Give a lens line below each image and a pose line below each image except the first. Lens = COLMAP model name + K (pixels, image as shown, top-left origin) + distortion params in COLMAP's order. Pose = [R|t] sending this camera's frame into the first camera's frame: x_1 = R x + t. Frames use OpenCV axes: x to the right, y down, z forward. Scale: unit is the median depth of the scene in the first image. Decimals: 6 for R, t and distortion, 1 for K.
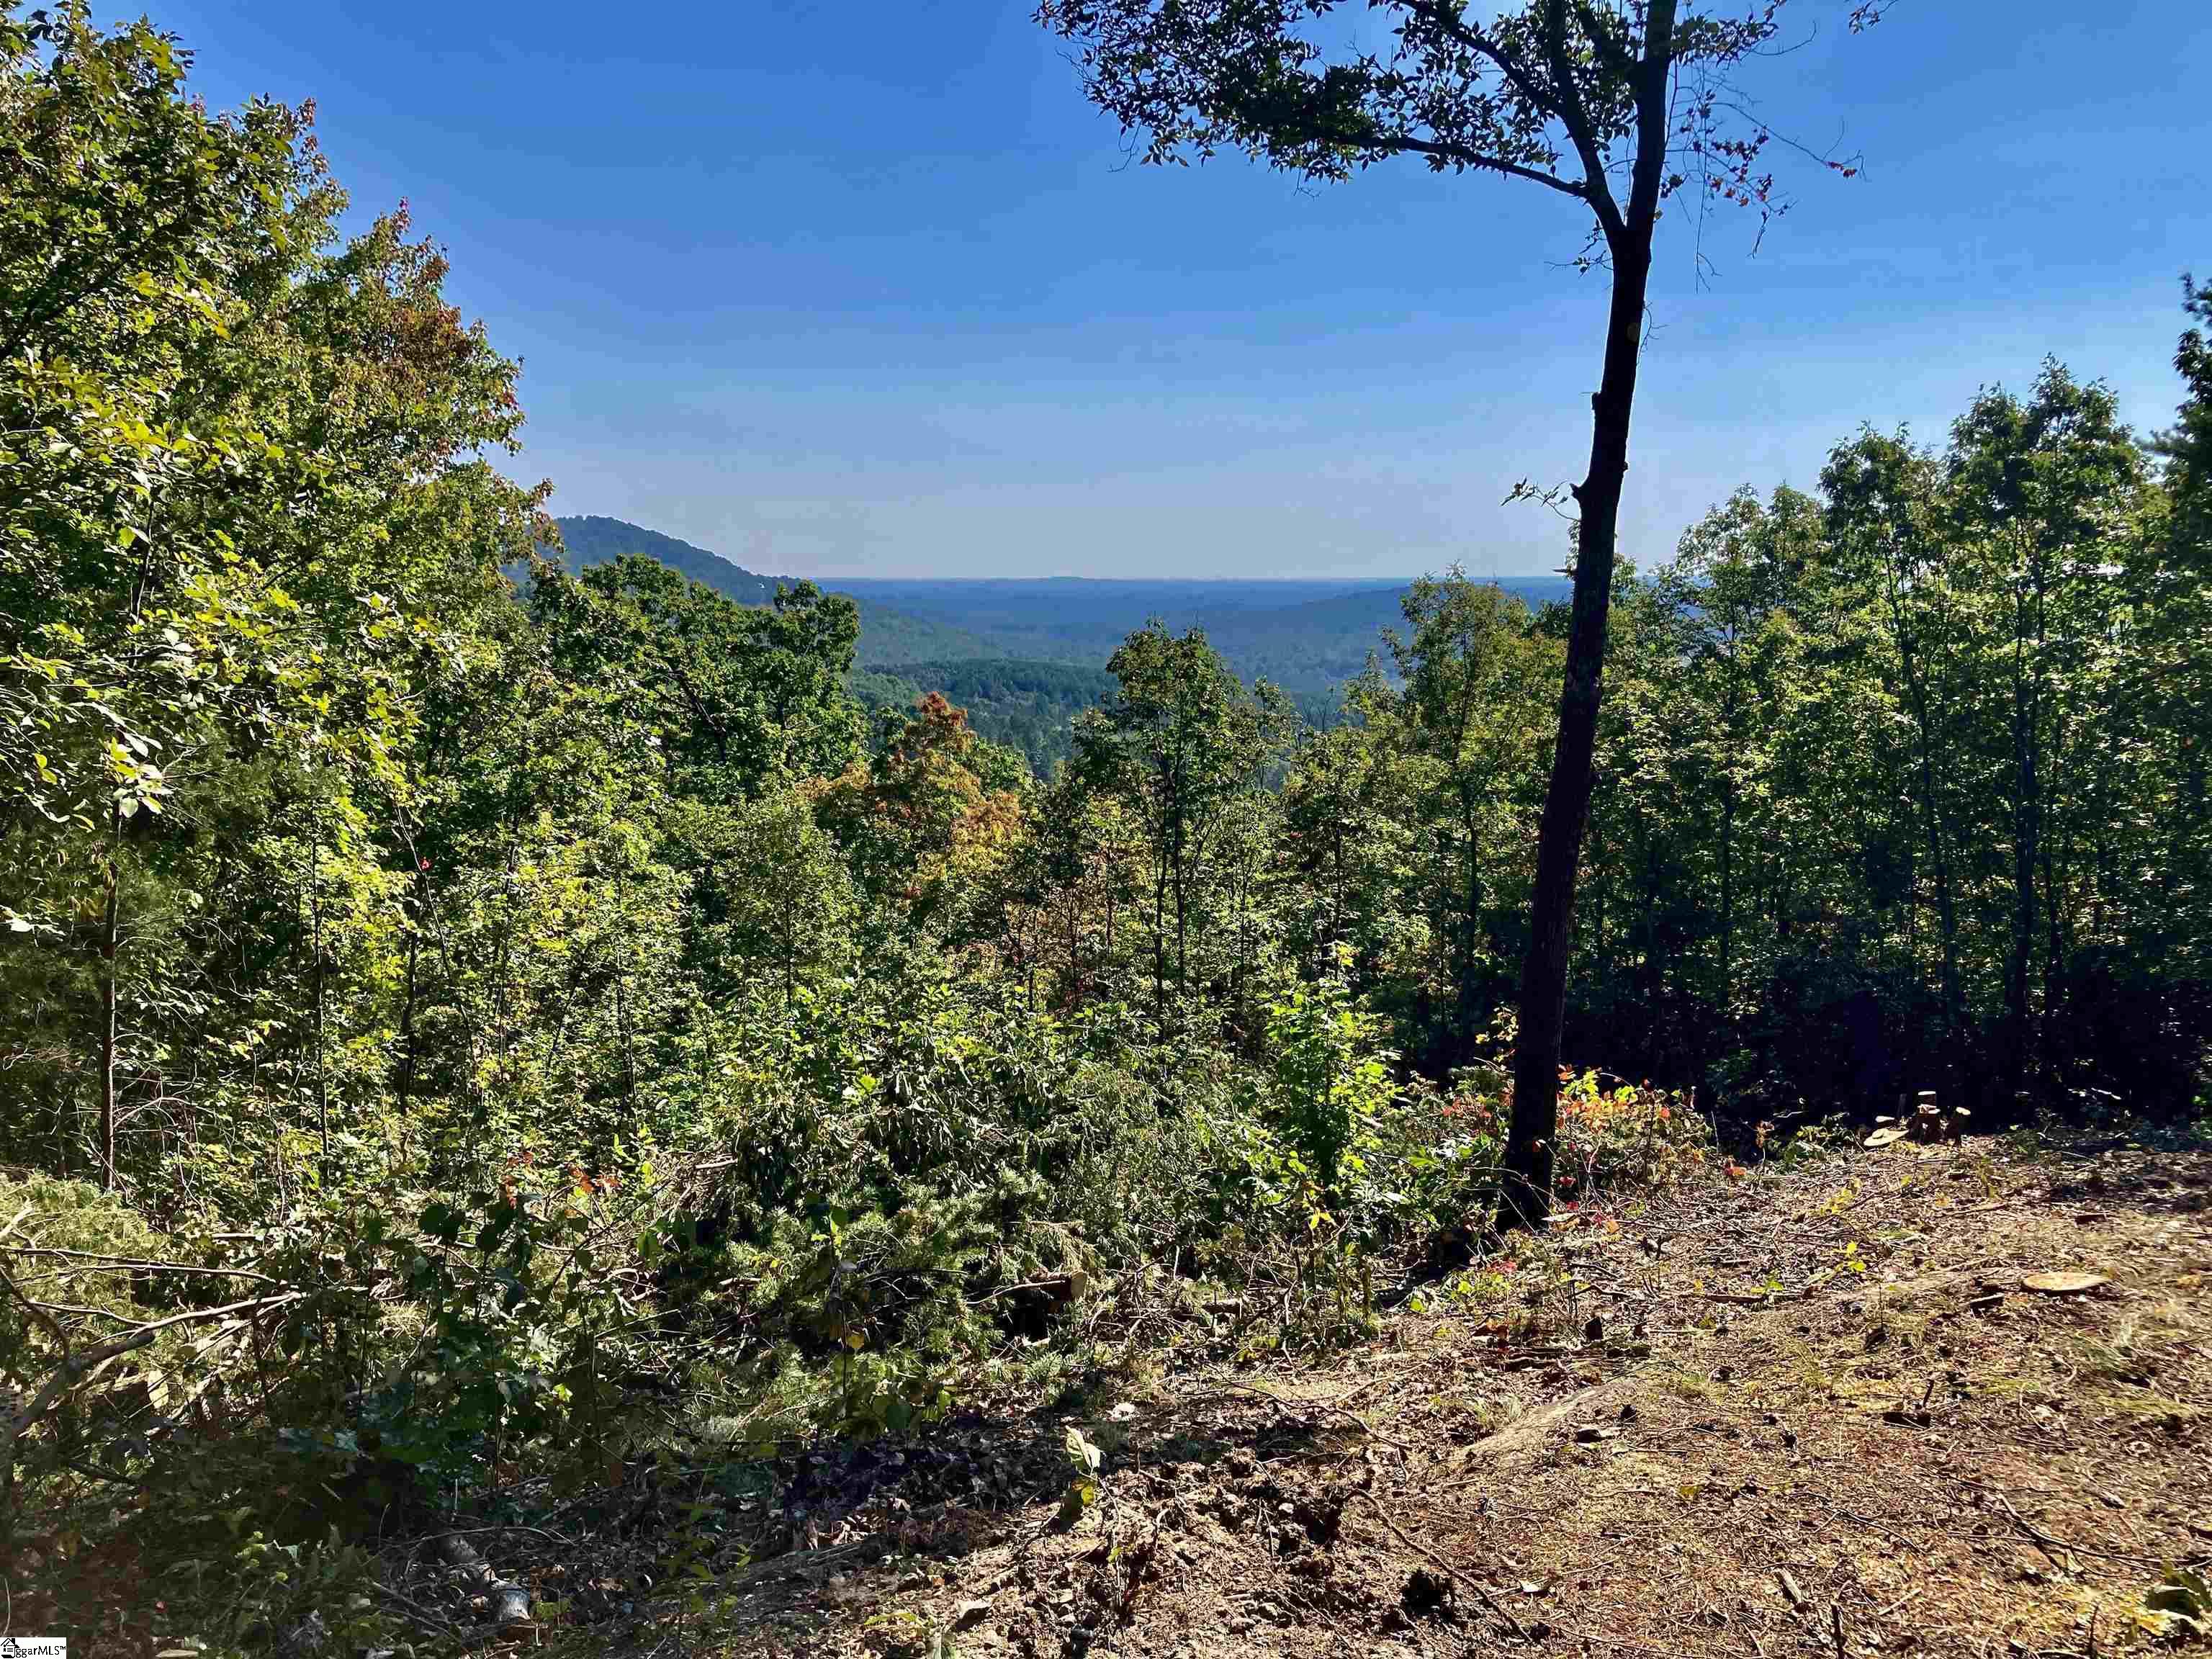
lens RADIAL K [[1812.7, 0, 1109.1], [0, 1812.7, 833.9], [0, 0, 1]] dist [0.092684, -0.006038]
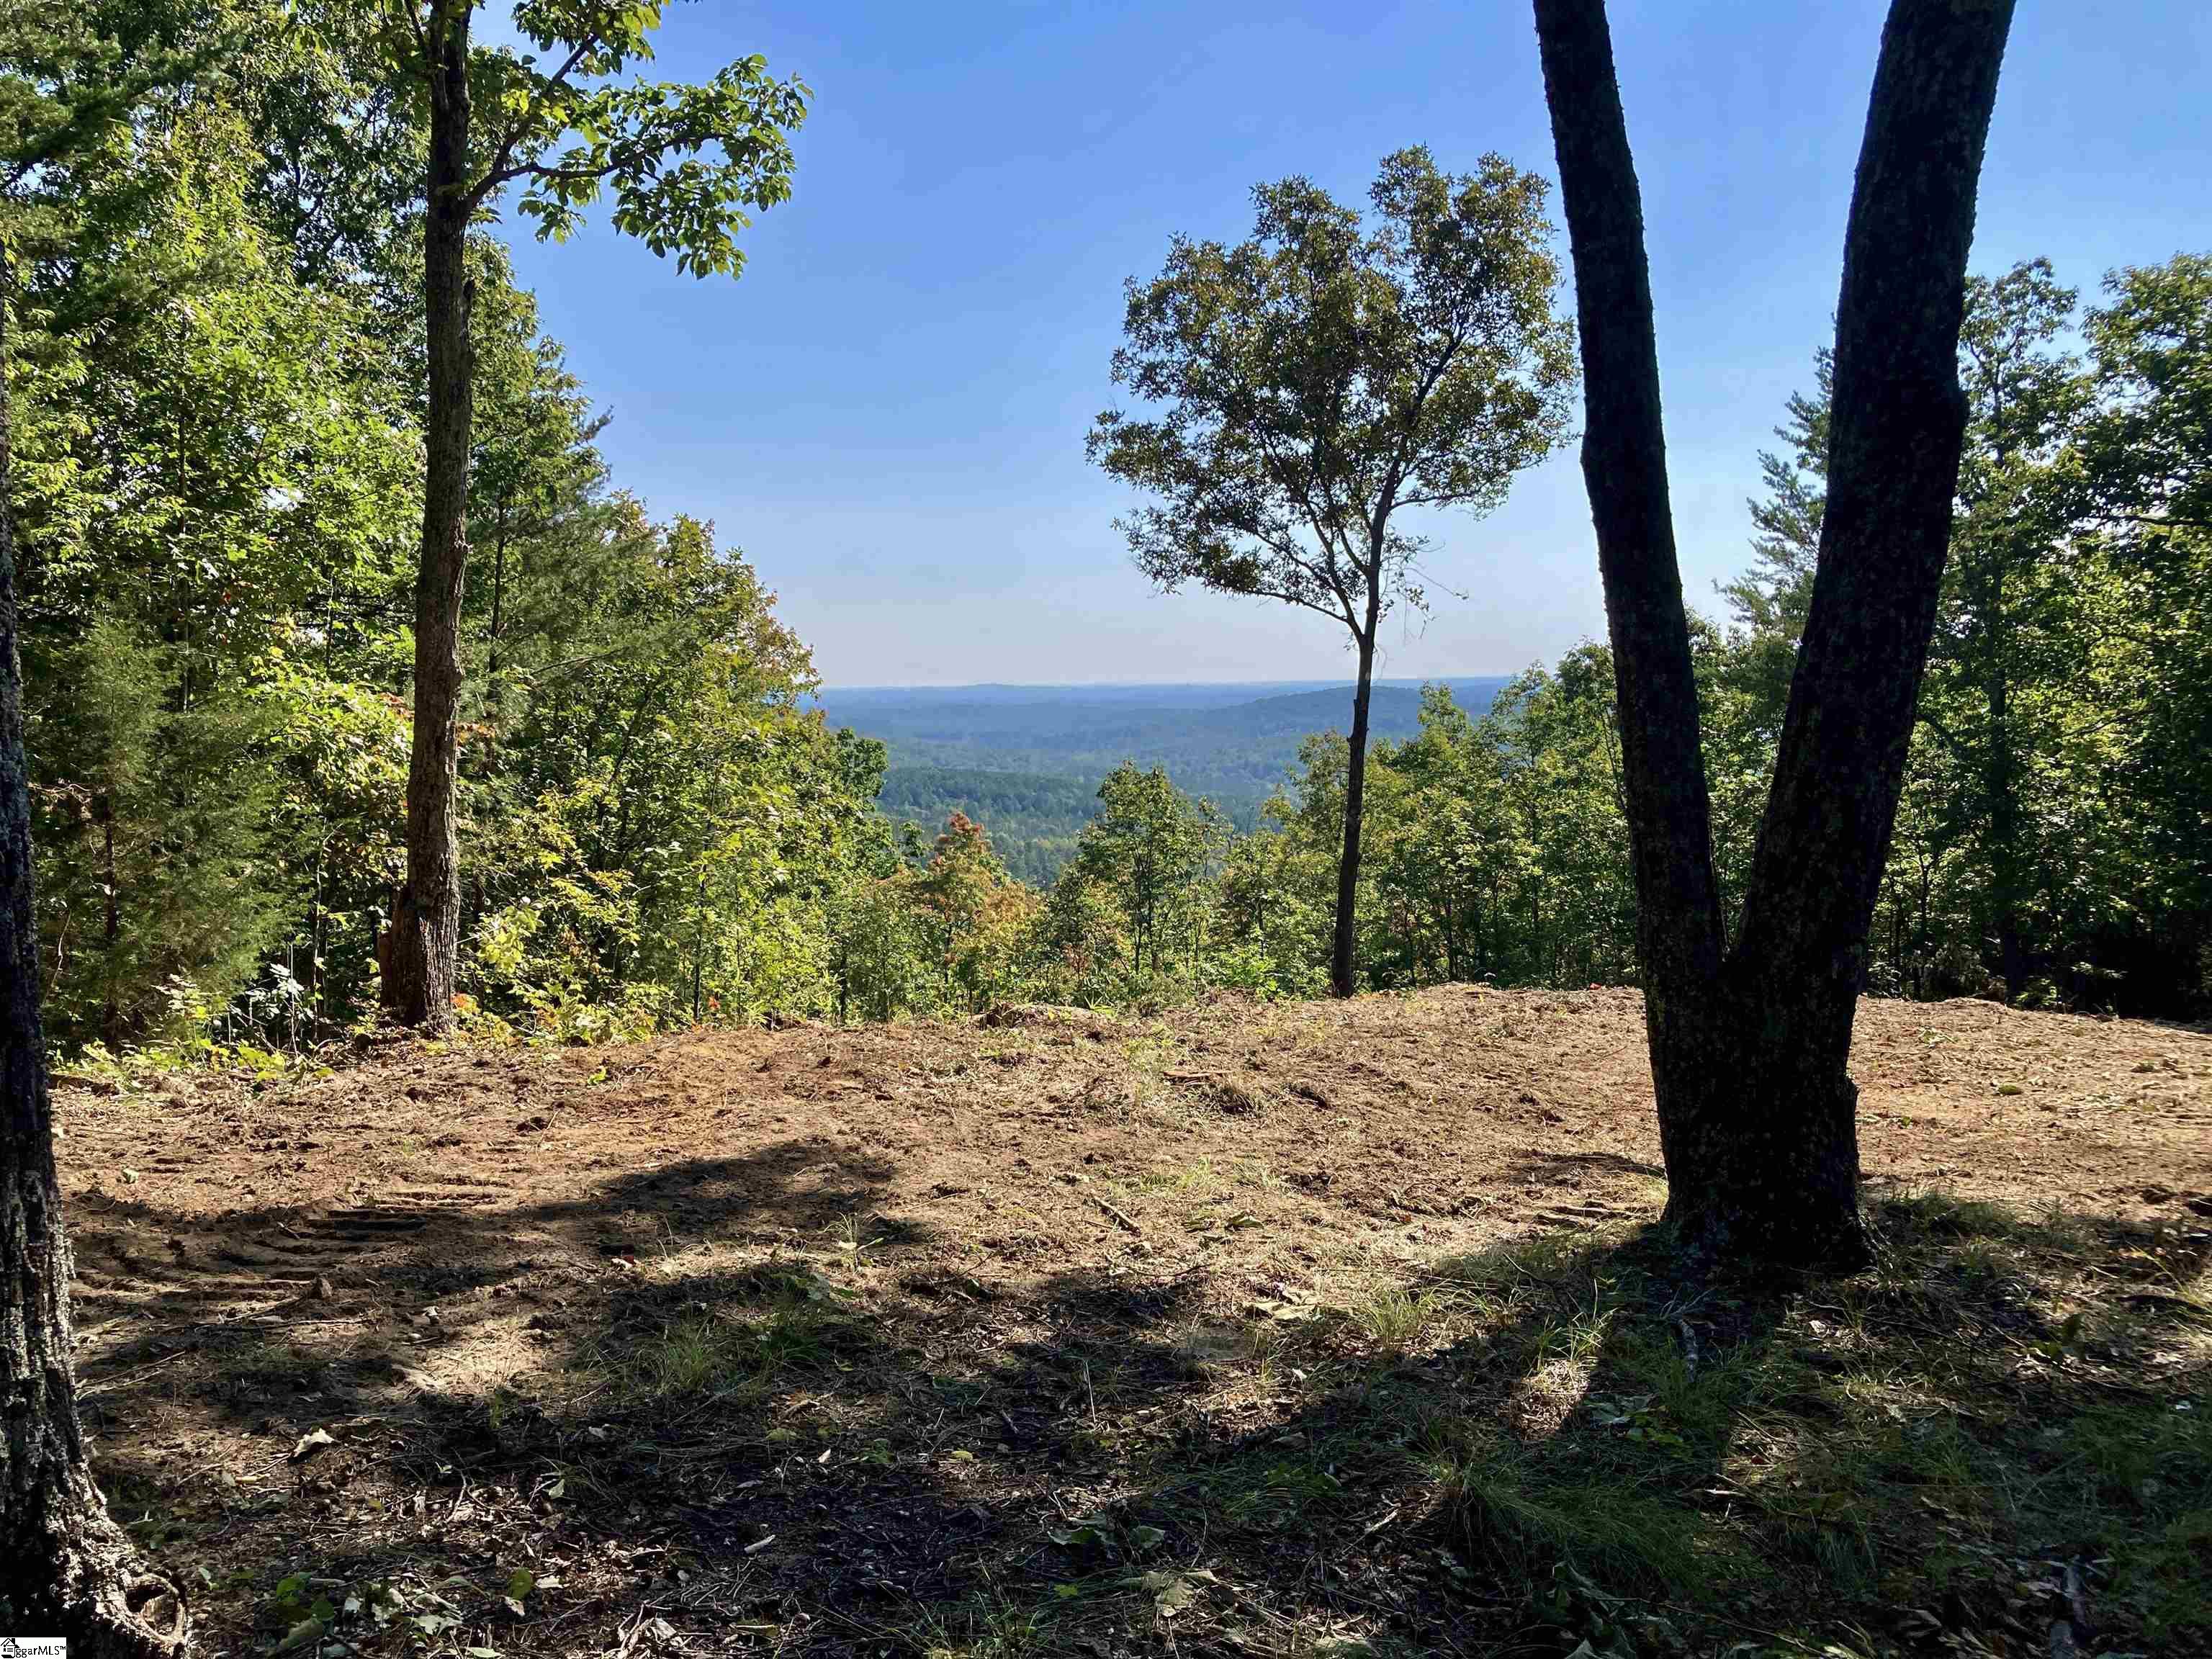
lens RADIAL K [[1812.7, 0, 1093.9], [0, 1812.7, 825.7], [0, 0, 1]] dist [0.092684, -0.006038]
pose [[0.999339, -0.017509, 0.031854, -0.052068], [0.019471, 0.997862, -0.062383, 0.023307], [-0.030694, 0.062962, 0.997544, -0.447579]]
